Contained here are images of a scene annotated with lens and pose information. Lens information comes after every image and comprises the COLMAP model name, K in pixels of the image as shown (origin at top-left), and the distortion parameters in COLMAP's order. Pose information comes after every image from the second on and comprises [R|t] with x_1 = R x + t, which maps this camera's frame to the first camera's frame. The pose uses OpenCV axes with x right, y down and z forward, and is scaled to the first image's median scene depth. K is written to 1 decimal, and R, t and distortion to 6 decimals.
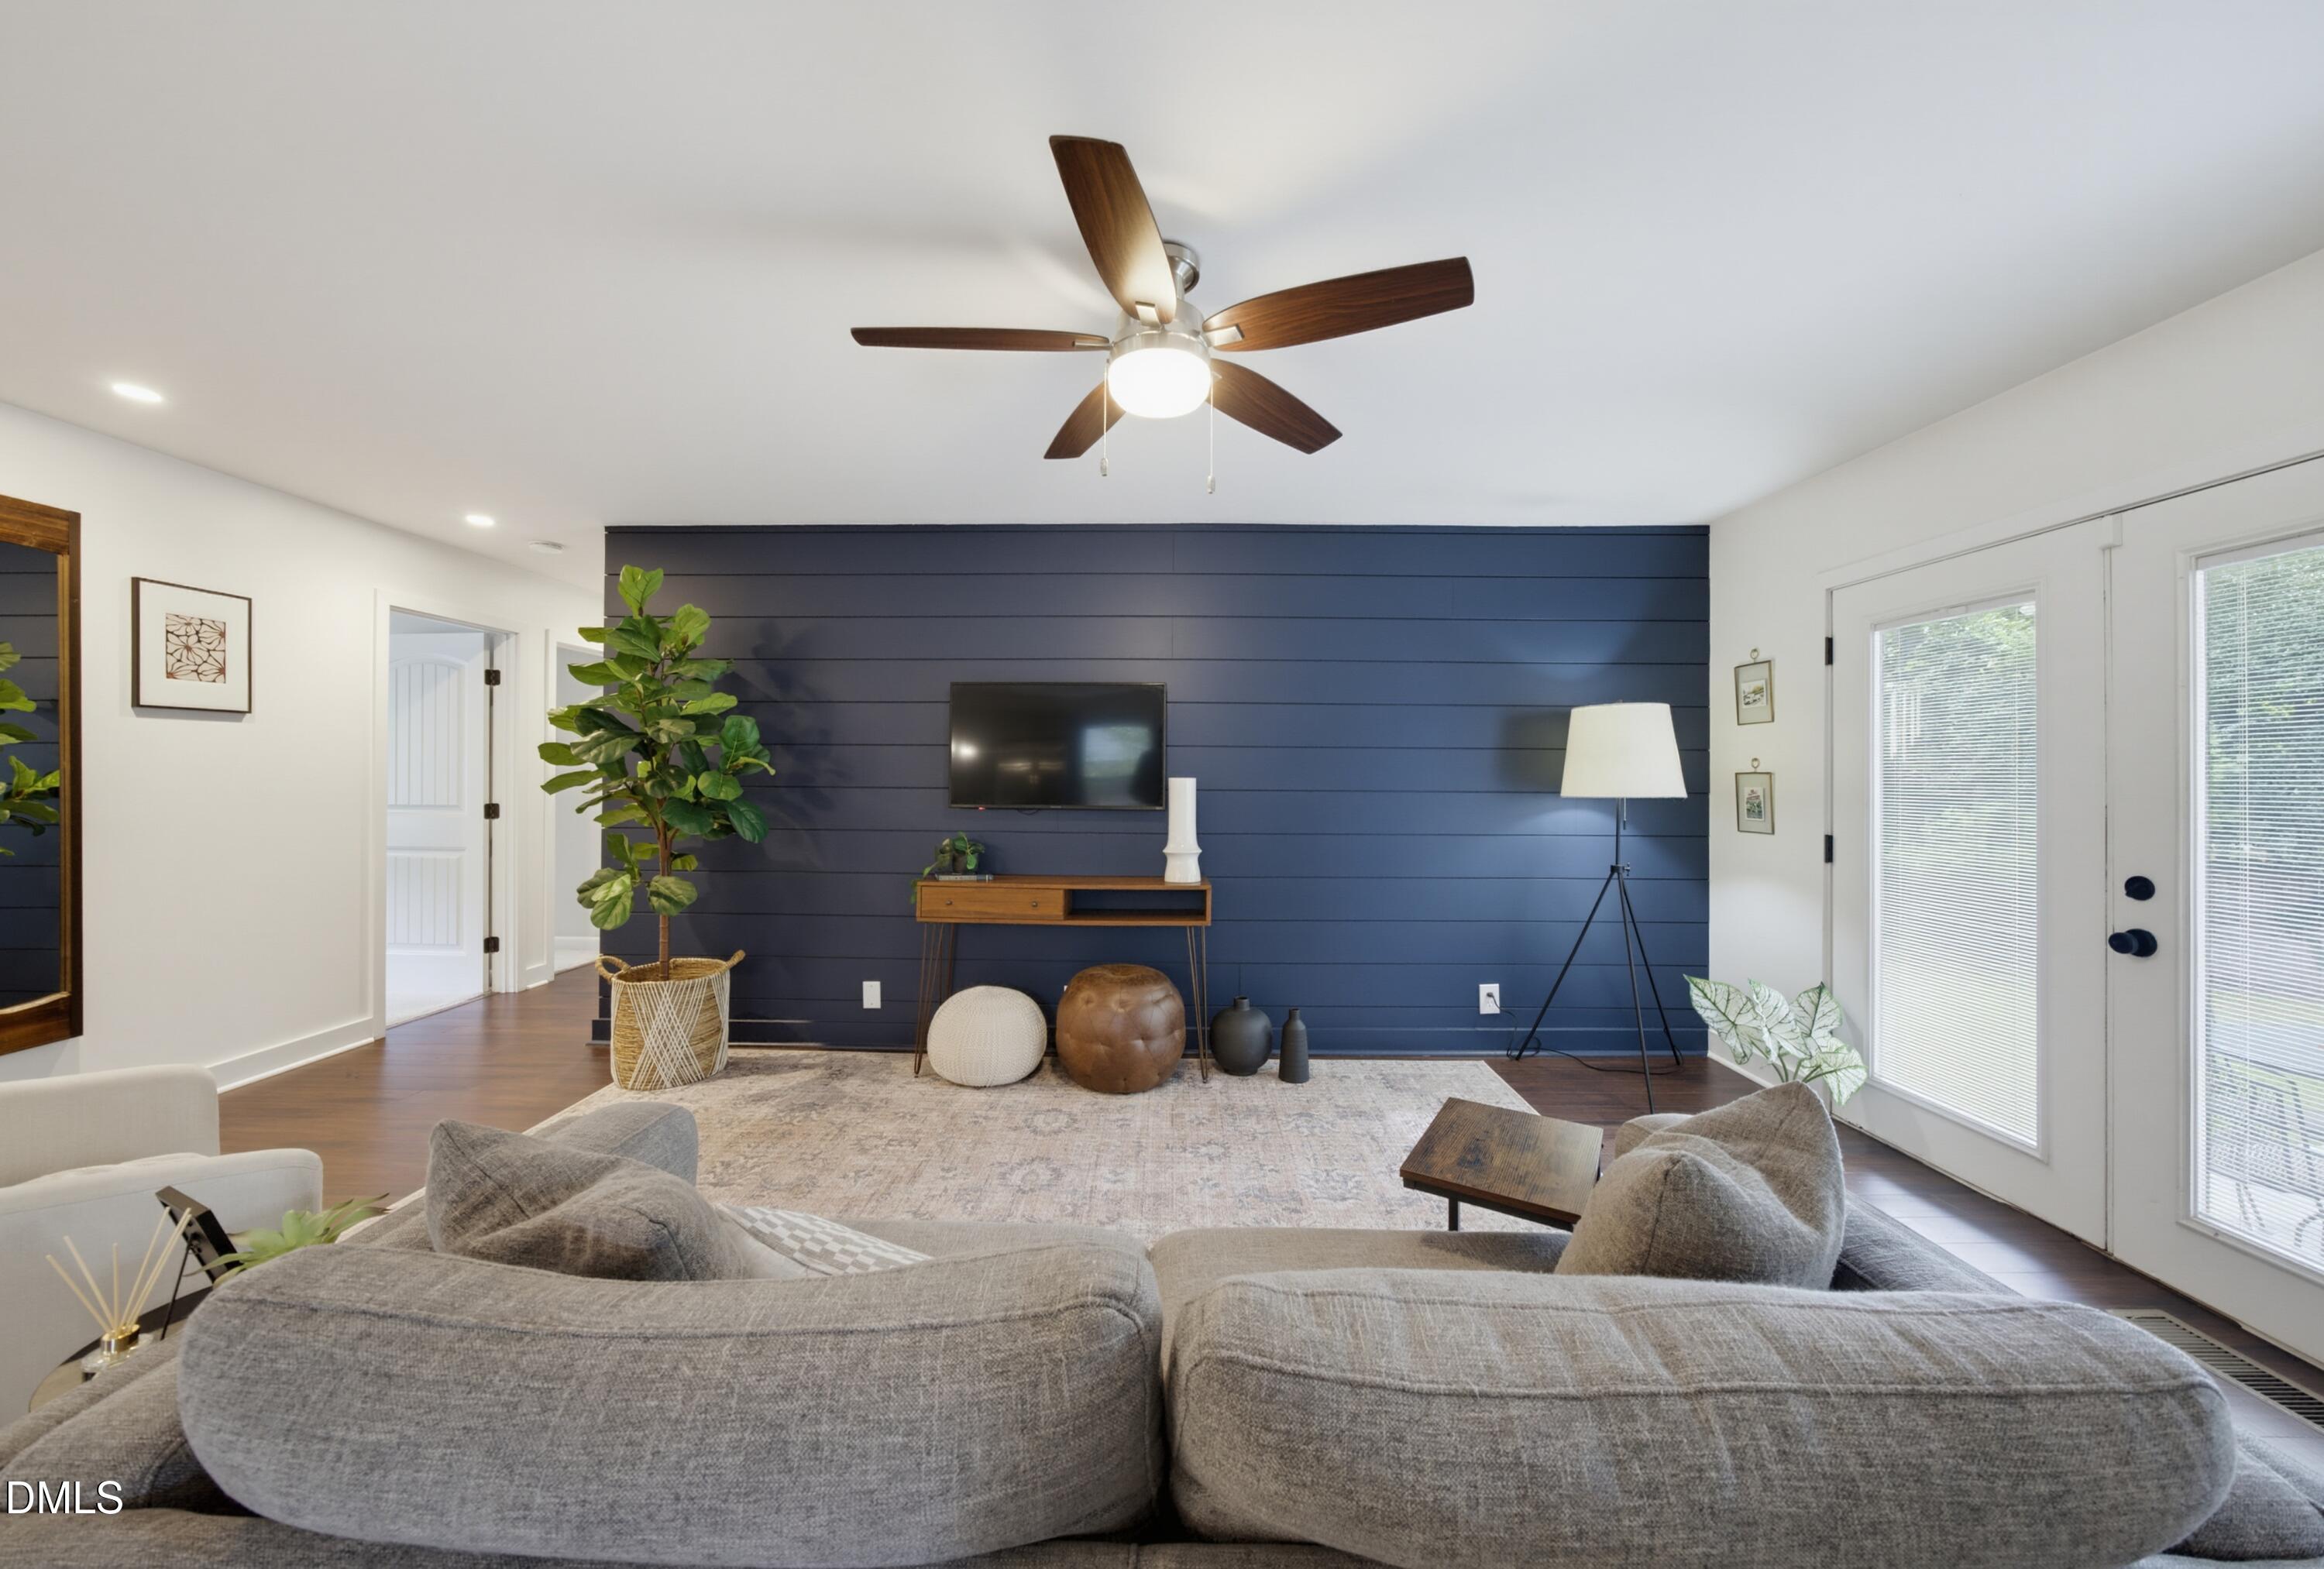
lens RADIAL K [[818.4, 0, 1163.0], [0, 818.4, 770.8], [0, 0, 1]] dist [0.007580, 0.000061]
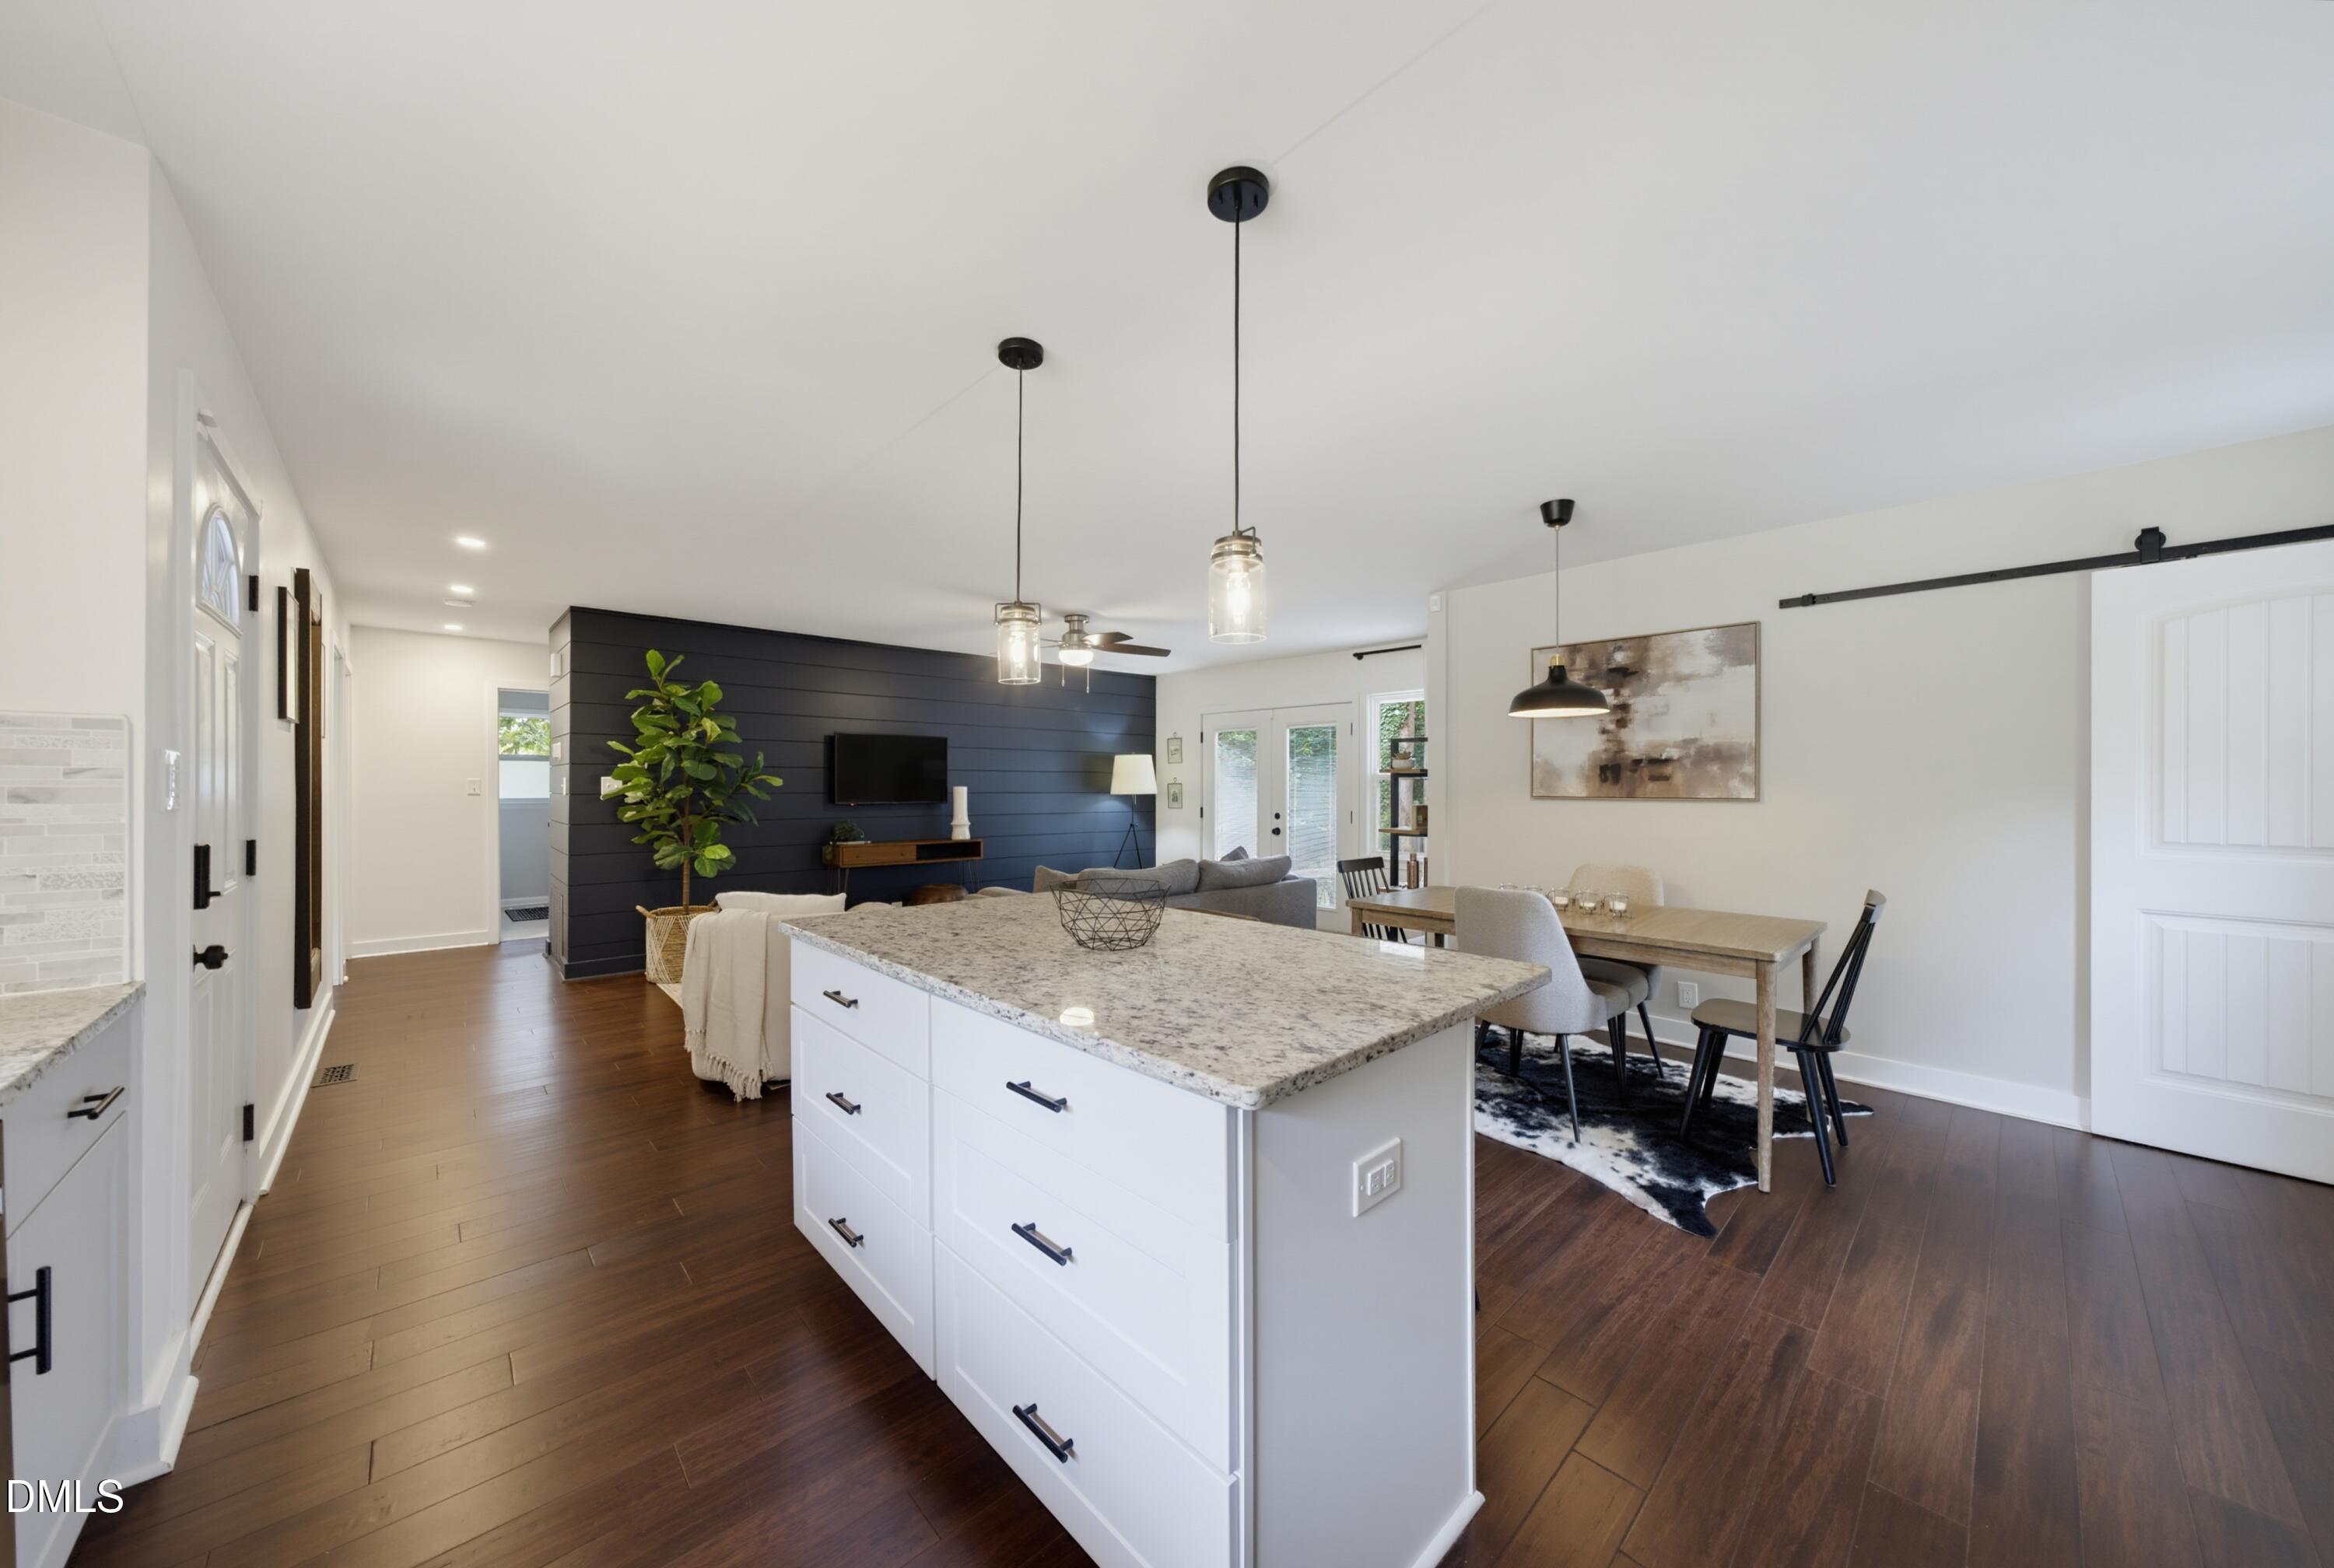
lens RADIAL K [[806.6, 0, 1180.2], [0, 806.6, 790.7], [0, 0, 1]] dist [-0.000285, -0.000044]
pose [[0.720762, -0.005810, 0.693158, -0.925538], [0.000364, 0.999968, 0.008003, 0.004941], [-0.693183, -0.005516, 0.720741, -0.733892]]
